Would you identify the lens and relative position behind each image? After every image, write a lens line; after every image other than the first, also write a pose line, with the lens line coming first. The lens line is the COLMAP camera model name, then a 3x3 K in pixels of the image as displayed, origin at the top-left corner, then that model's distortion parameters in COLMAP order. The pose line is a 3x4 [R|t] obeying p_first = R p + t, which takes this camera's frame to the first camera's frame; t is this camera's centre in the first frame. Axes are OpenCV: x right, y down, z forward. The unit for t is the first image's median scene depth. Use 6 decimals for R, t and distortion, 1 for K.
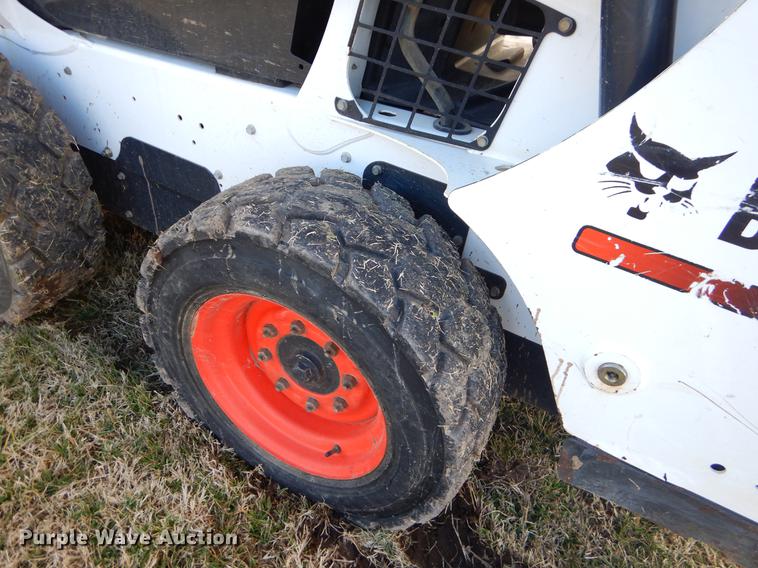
lens RADIAL K [[534.0, 0, 378.1], [0, 534.0, 285.2], [0, 0, 1]] dist [0.011497, 0.000114]
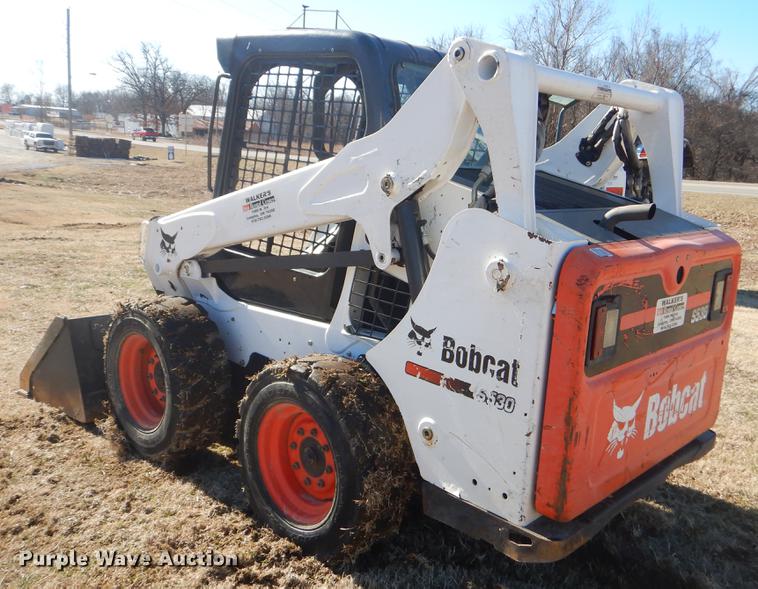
lens RADIAL K [[760.5, 0, 379.9], [0, 760.5, 297.2], [0, 0, 1]] dist [-0.025883, 0.000000]
pose [[0.954968, 0.002146, -0.296701, 1.396774], [-0.143673, 0.878268, -0.456073, 1.332608], [0.259604, 0.478163, 0.839027, -2.263551]]
